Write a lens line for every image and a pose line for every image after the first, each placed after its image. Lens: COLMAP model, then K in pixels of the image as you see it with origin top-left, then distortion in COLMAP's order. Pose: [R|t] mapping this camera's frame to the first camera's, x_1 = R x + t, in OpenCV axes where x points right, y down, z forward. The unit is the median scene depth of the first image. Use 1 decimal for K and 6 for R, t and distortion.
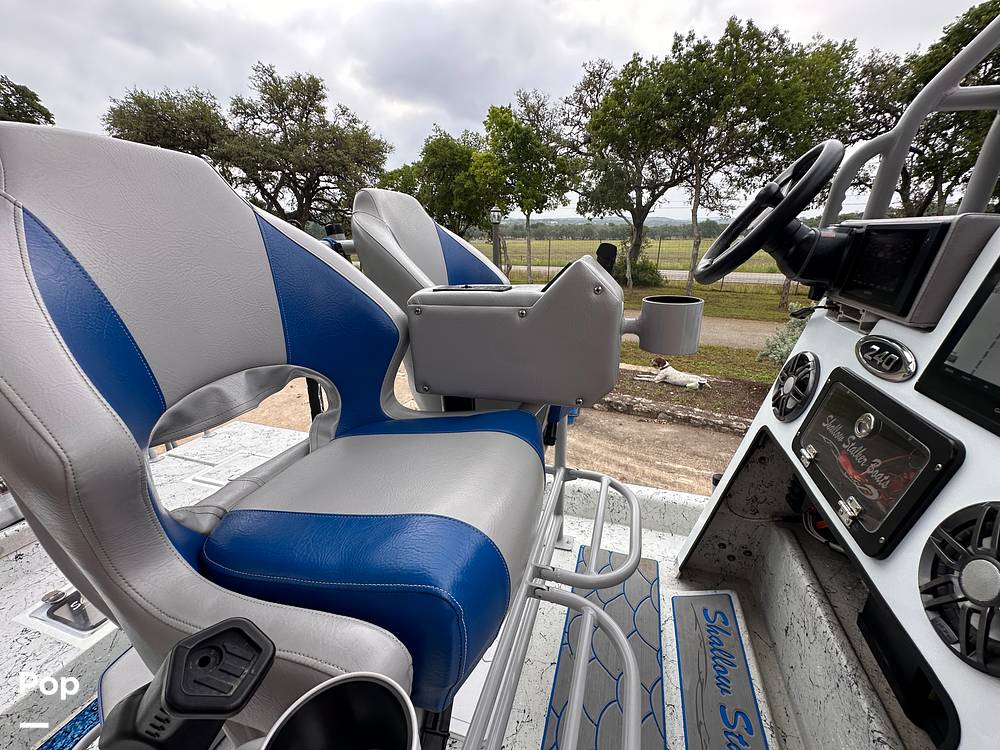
lens RADIAL K [[399.1, 0, 500.0], [0, 399.1, 375.0], [0, 0, 1]] dist [-0.005720, 0.000105]
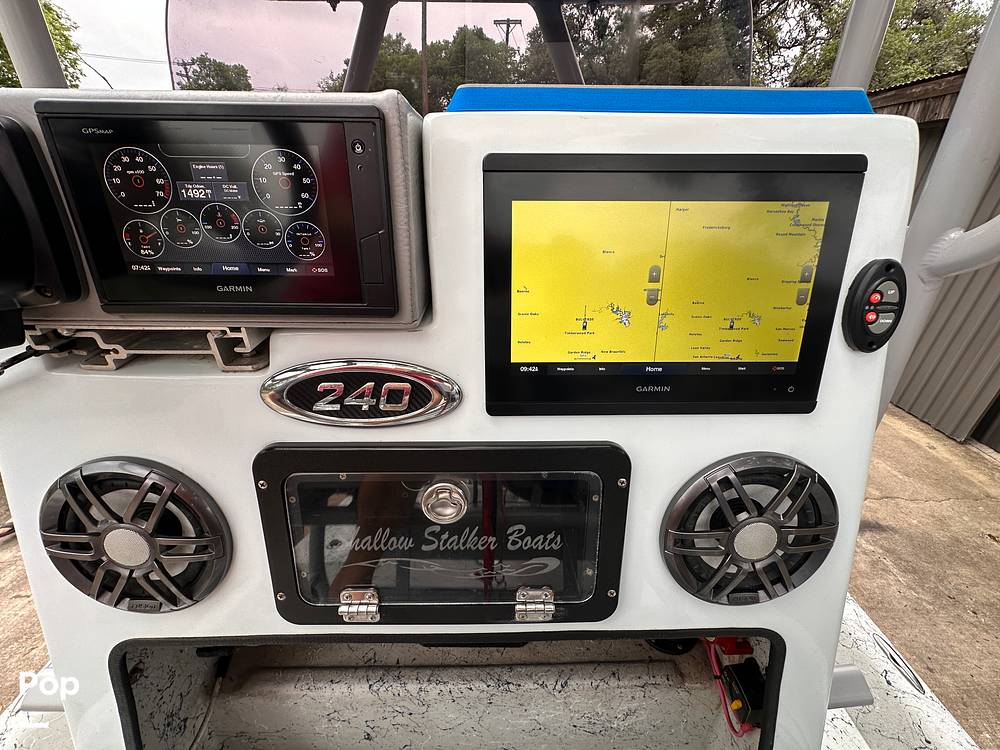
lens RADIAL K [[399.1, 0, 500.0], [0, 399.1, 375.0], [0, 0, 1]] dist [-0.005720, 0.000105]
pose [[-0.331017, -0.426036, 0.841975, 0.046721], [0.307530, 0.794856, 0.523097, -0.027918], [-0.892106, 0.432086, -0.132092, 0.088281]]
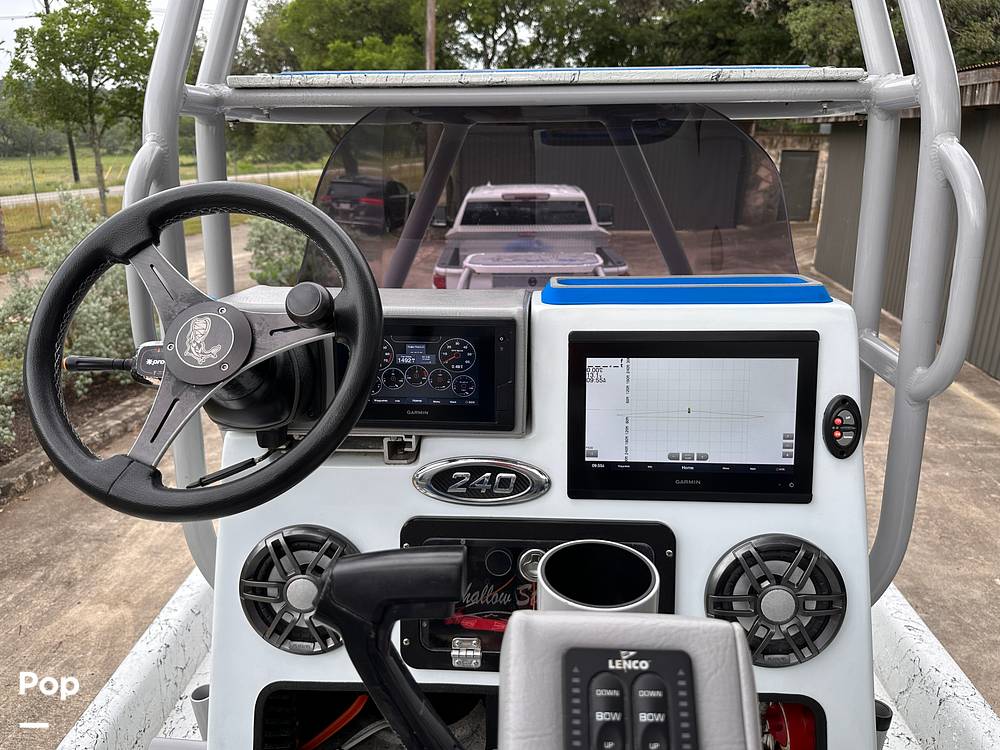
lens RADIAL K [[756.4, 0, 500.0], [0, 756.4, 375.0], [0, 0, 1]] dist [0.179944, -0.445368]
pose [[-0.258816, -0.290810, 0.921110, -0.030205], [0.330101, 0.869559, 0.367287, -0.072362], [-0.907771, 0.399119, -0.129059, 0.105613]]
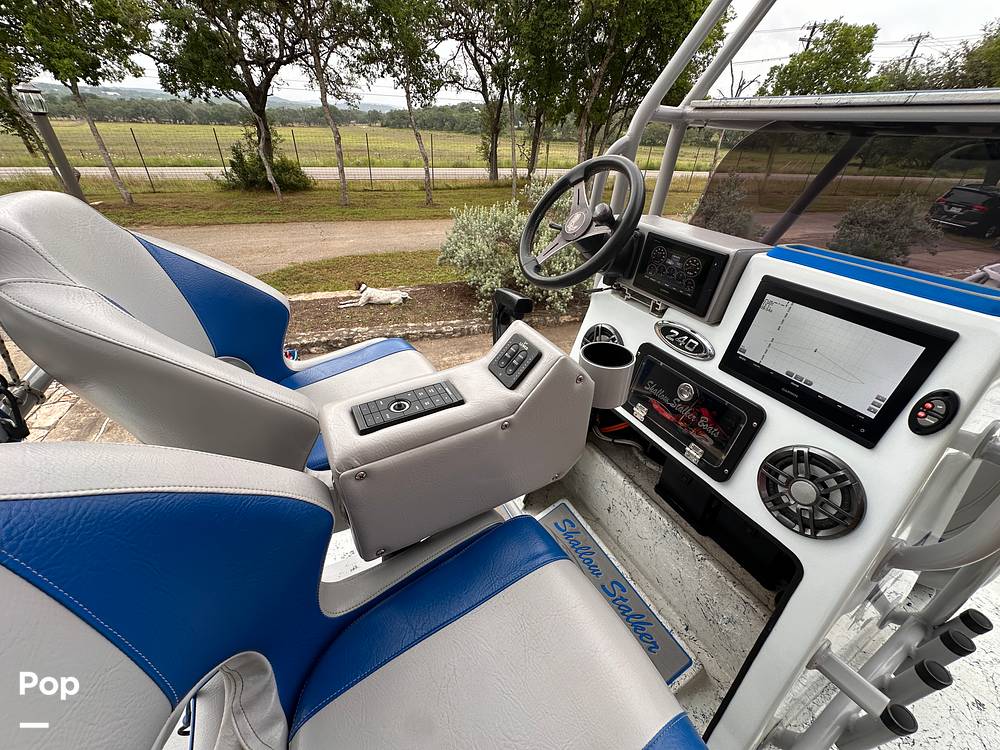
lens RADIAL K [[399.1, 0, 500.0], [0, 399.1, 375.0], [0, 0, 1]] dist [-0.005720, 0.000105]
pose [[0.697007, -0.354612, 0.623243, -0.041149], [0.203256, 0.931216, 0.302530, -0.048201], [-0.687654, -0.084188, 0.721141, 0.040622]]
